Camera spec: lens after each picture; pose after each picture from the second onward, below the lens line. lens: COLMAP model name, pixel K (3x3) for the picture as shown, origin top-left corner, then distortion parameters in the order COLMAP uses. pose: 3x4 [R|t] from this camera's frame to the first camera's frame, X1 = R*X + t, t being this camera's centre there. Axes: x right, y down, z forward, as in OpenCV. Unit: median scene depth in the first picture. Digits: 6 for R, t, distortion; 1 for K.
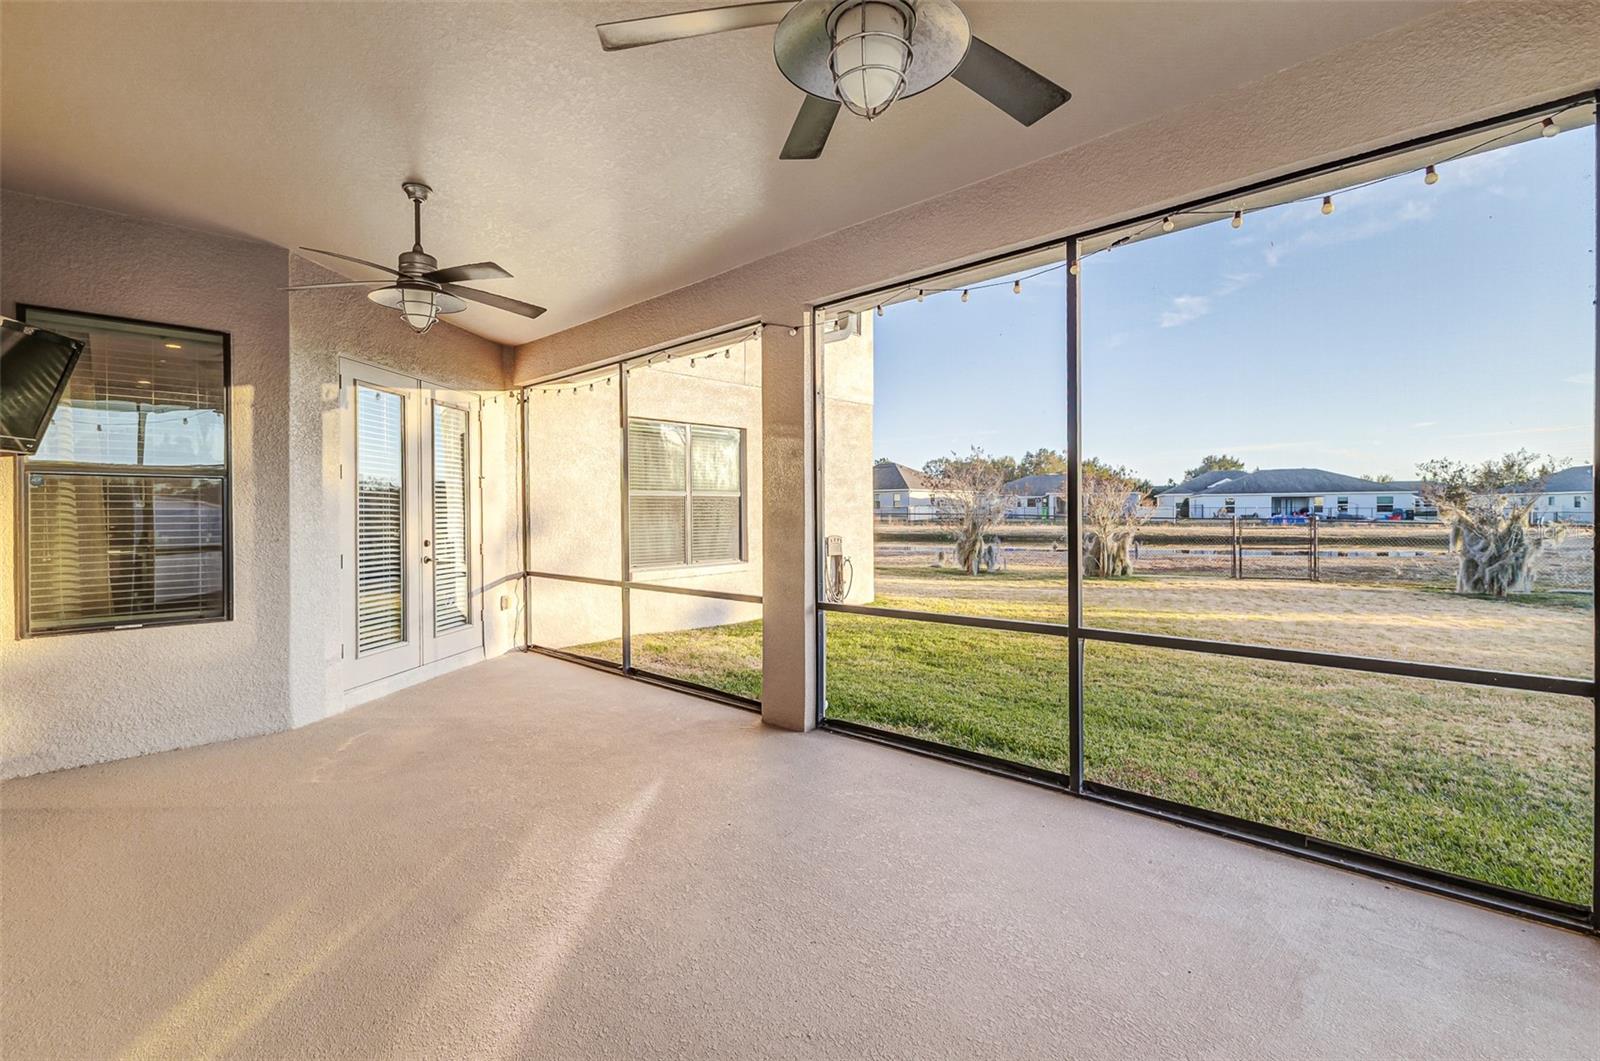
lens RADIAL K [[733.1, 0, 788.2], [0, 733.1, 518.5], [0, 0, 1]] dist [0.009382, 0.000170]
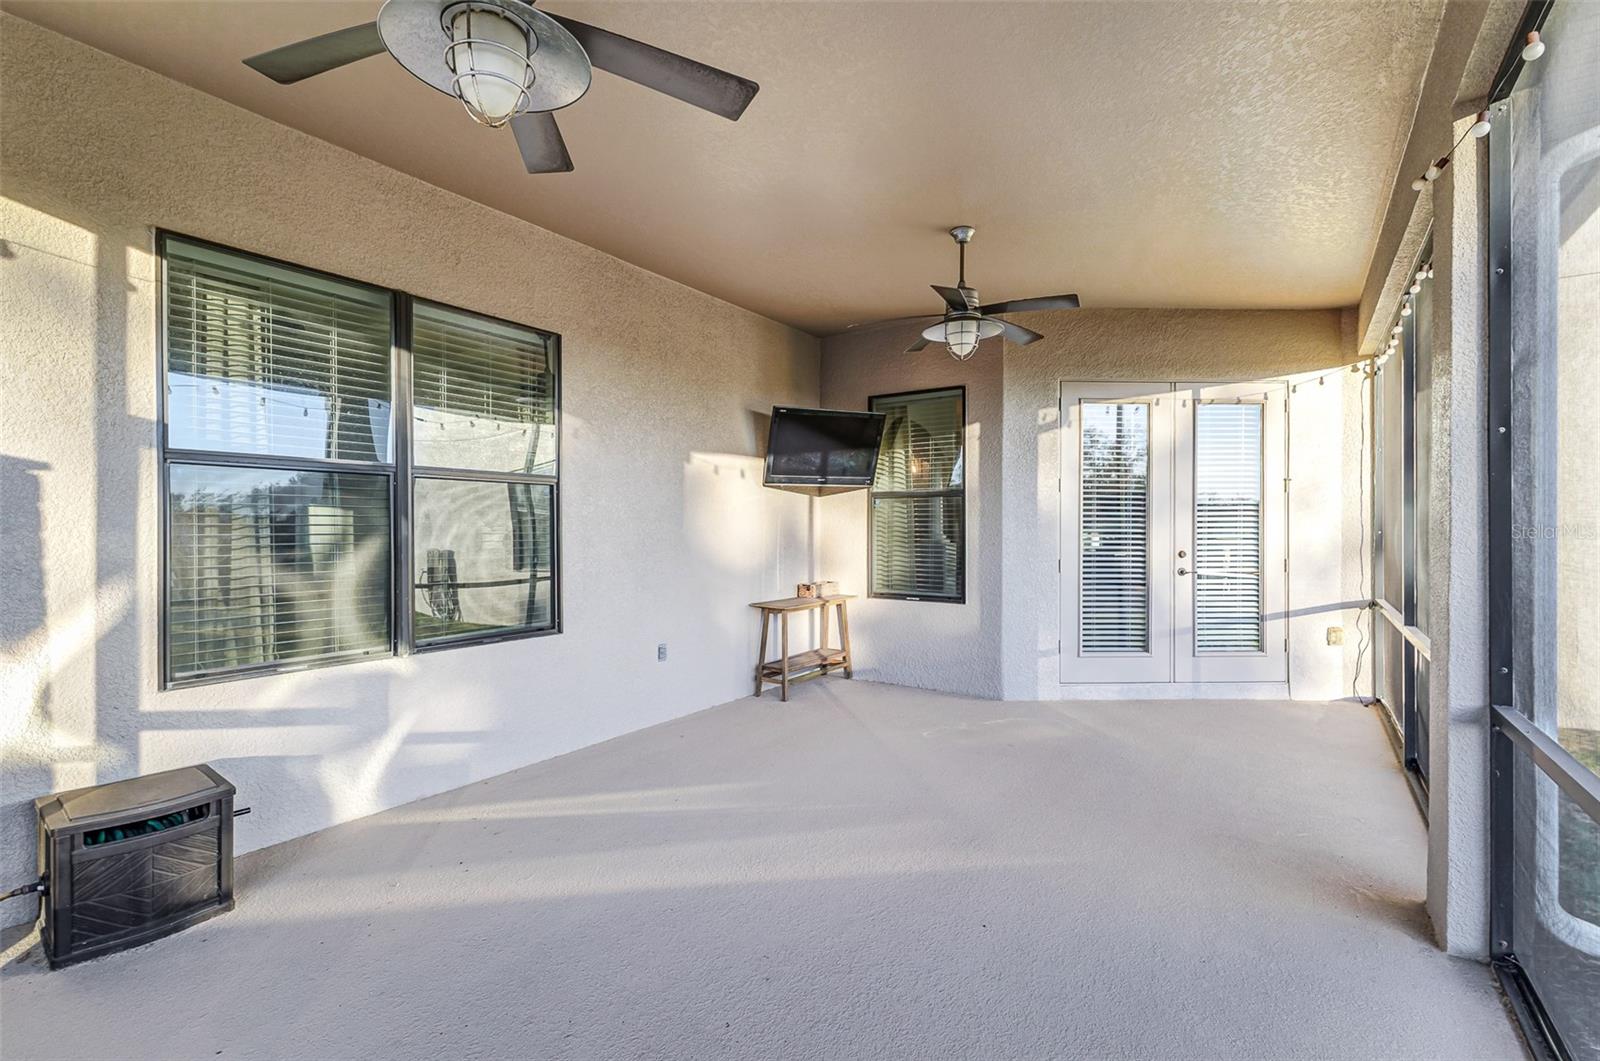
lens RADIAL K [[698.9, 0, 794.2], [0, 698.9, 527.6], [0, 0, 1]] dist [0.002997, 0.000091]
pose [[0.155156, 0.001507, -0.987889, 0.390266], [-0.006694, 0.999977, 0.000474, 0.003191], [0.987867, 0.006540, 0.155163, 0.456987]]
